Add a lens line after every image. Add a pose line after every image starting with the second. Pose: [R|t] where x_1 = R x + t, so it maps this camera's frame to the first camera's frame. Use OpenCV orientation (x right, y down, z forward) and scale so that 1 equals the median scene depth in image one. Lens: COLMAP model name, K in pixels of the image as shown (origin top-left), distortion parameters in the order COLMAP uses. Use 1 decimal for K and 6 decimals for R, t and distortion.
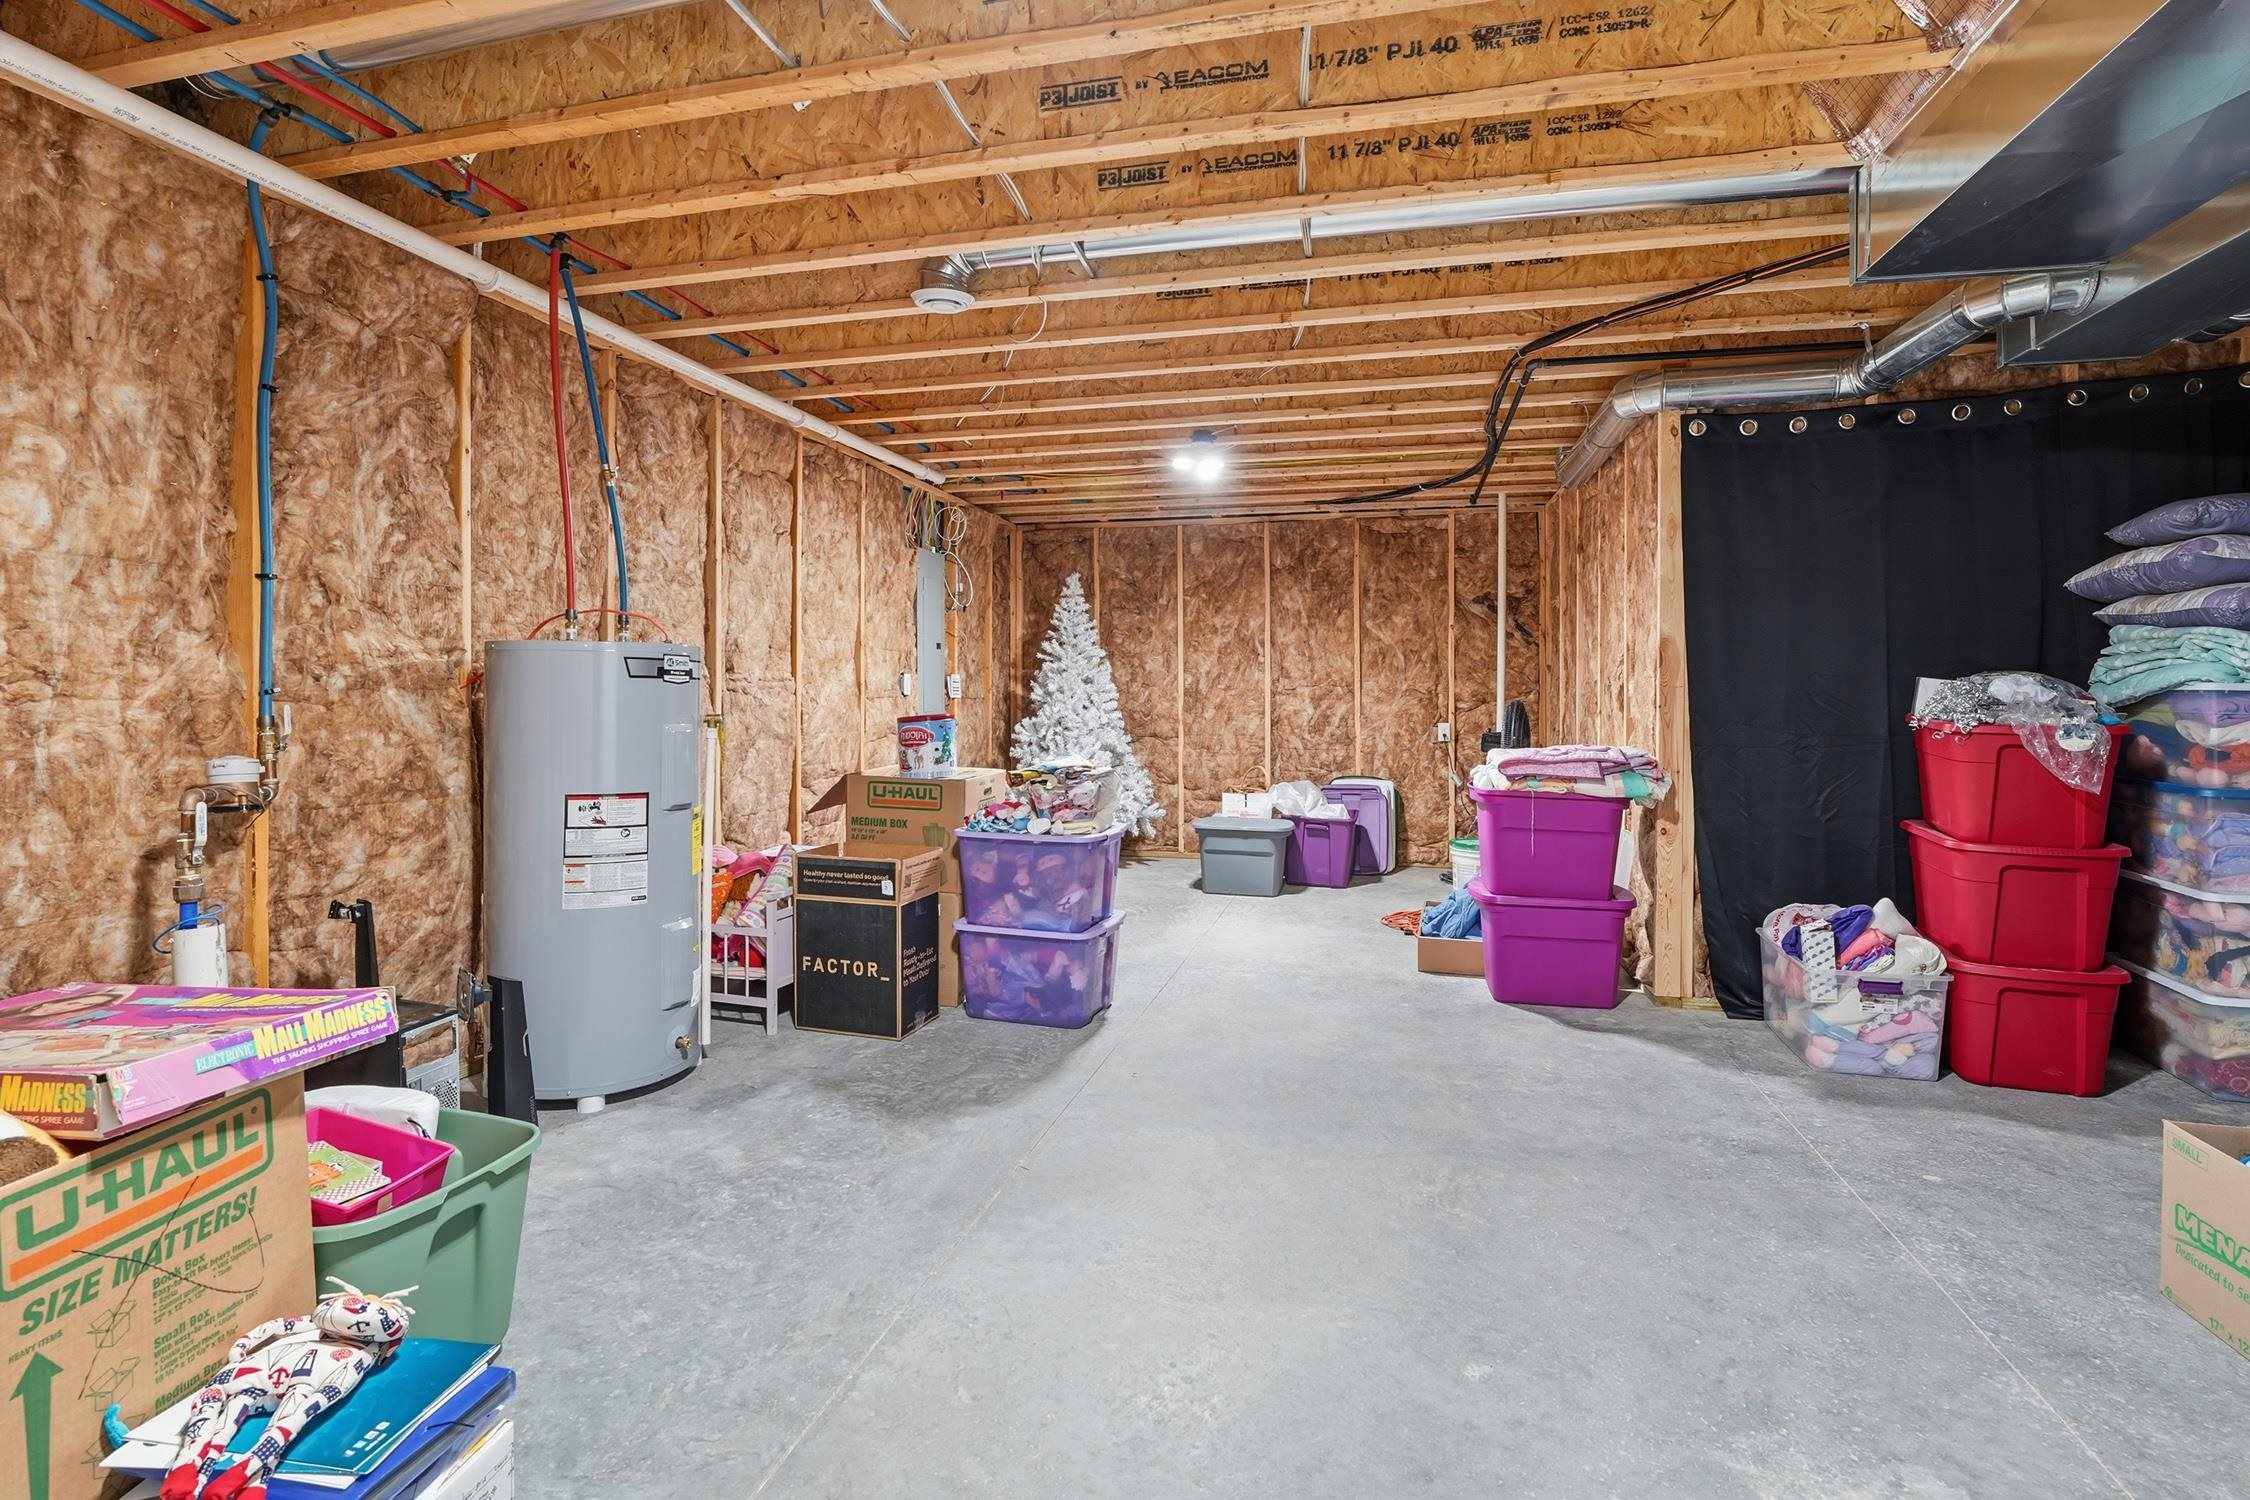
lens RADIAL K [[1077.3, 0, 1133.0], [0, 1077.3, 701.5], [0, 0, 1]] dist [-0.018346, -0.000007]
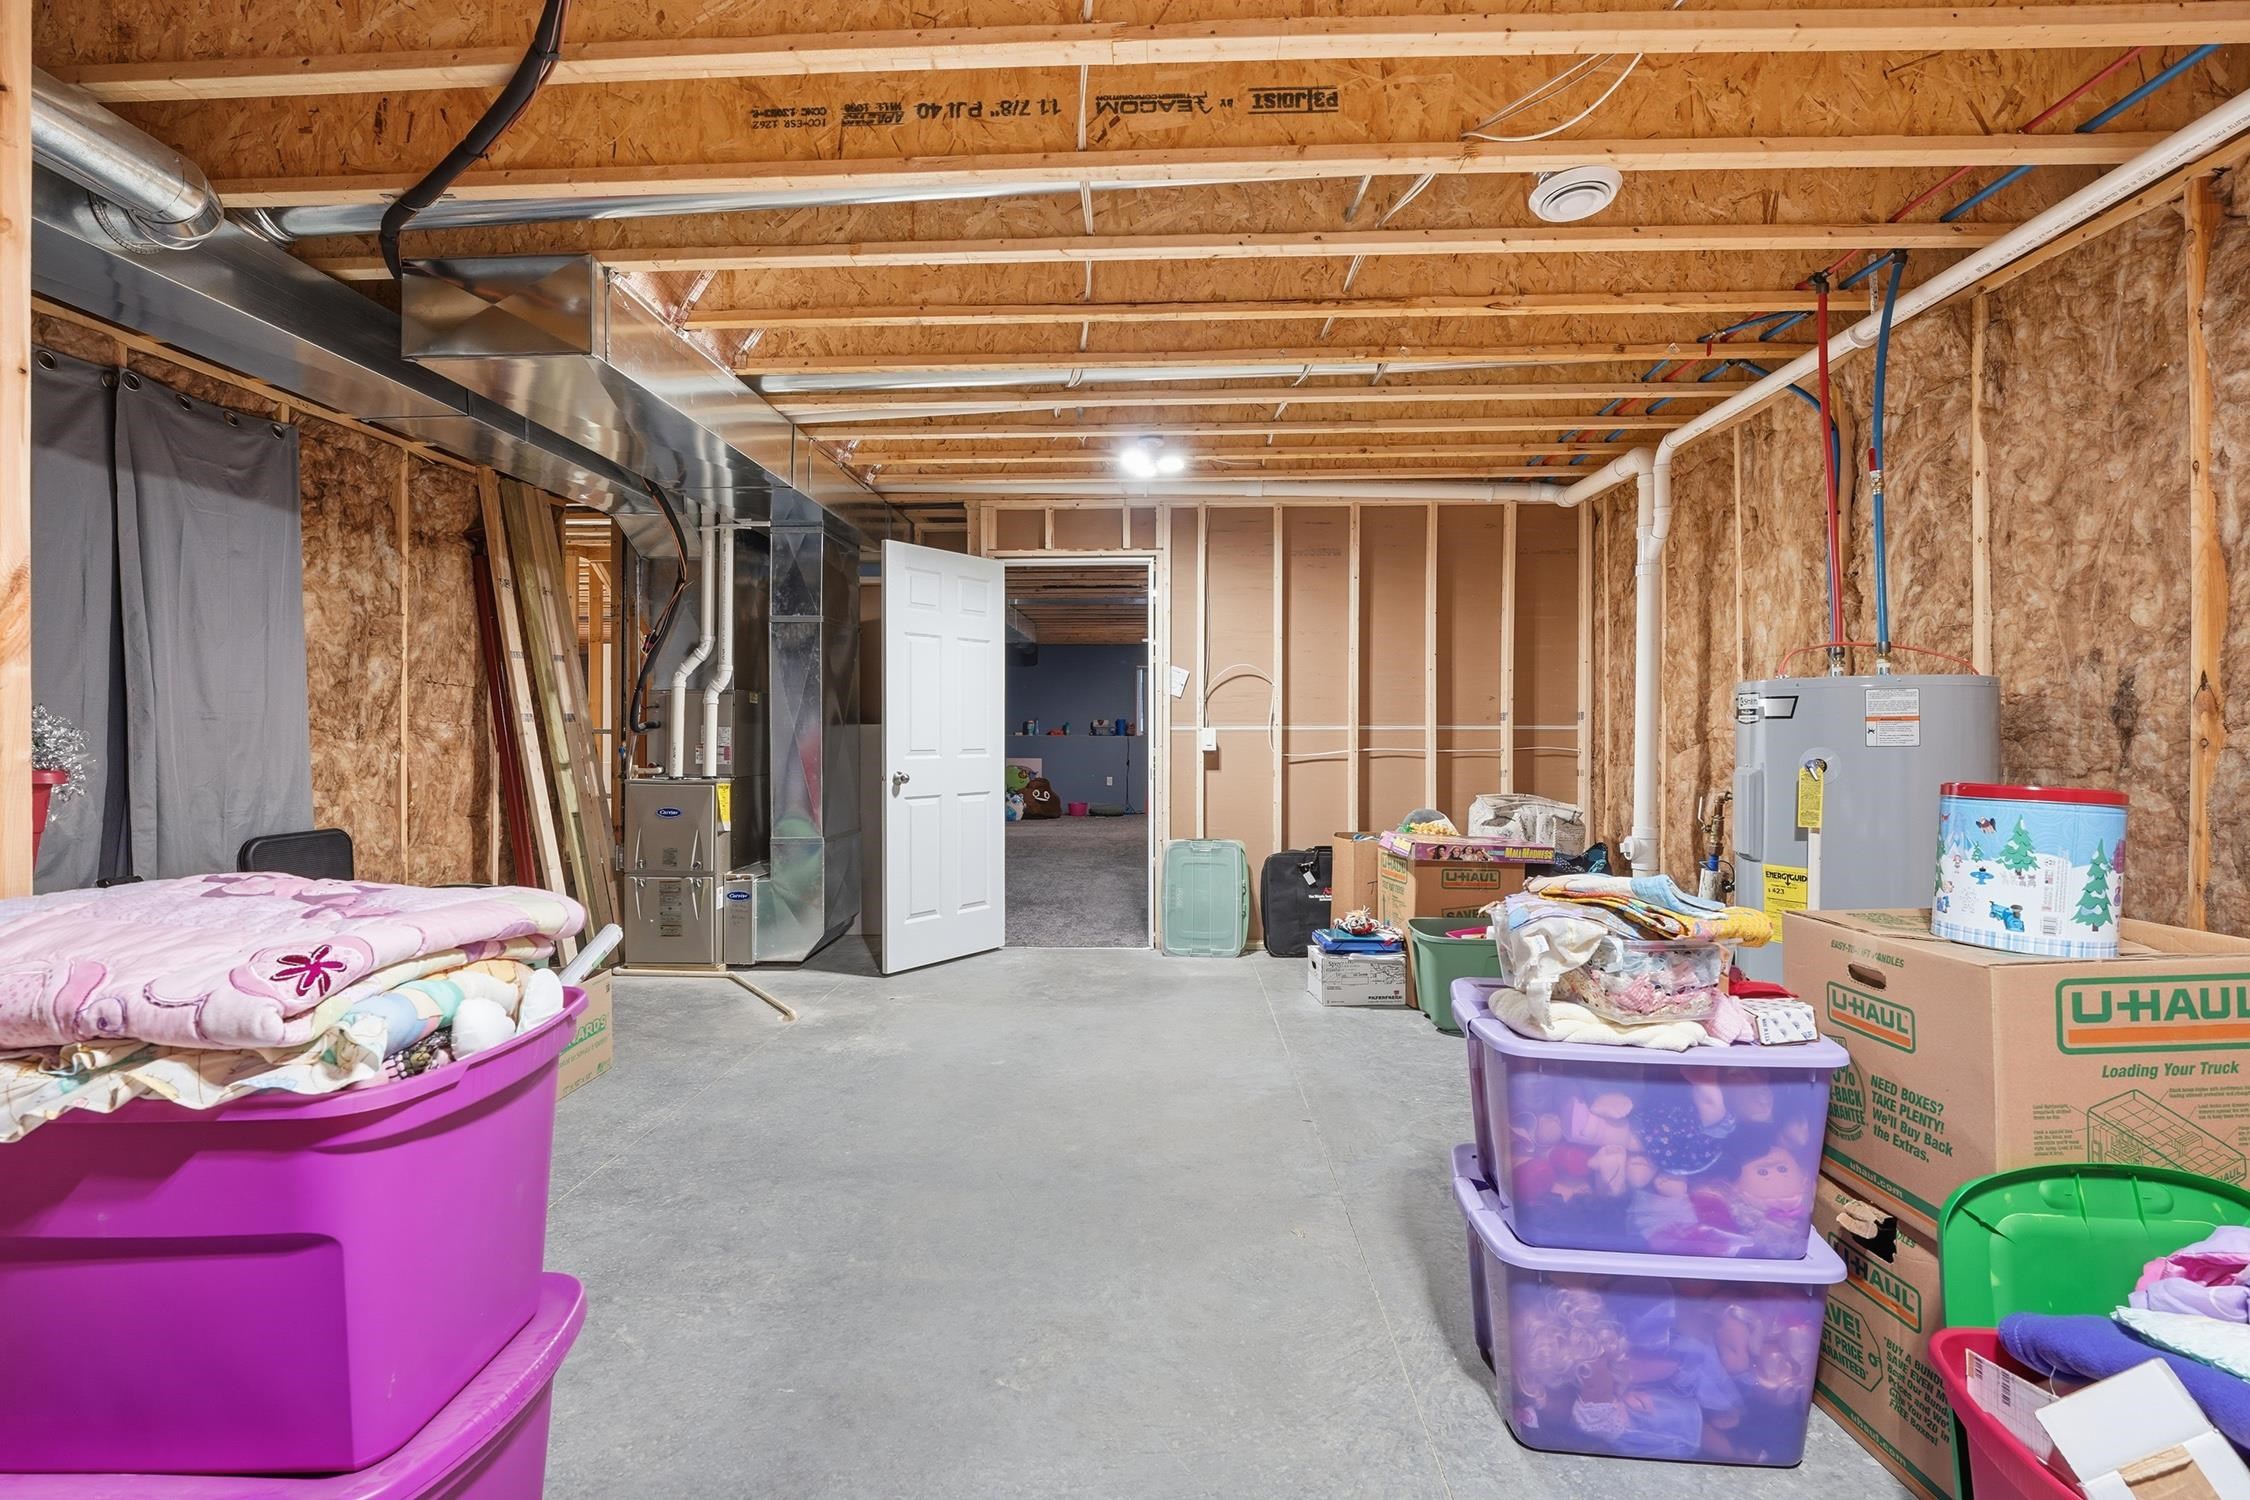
lens RADIAL K [[1077.3, 0, 1133.0], [0, 1077.3, 701.5], [0, 0, 1]] dist [-0.018346, -0.000007]
pose [[-0.979845, -0.010277, -0.199496, 0.302421], [-0.005854, 0.999724, -0.022748, -0.012713], [0.199675, -0.021122, -0.979635, 1.913996]]
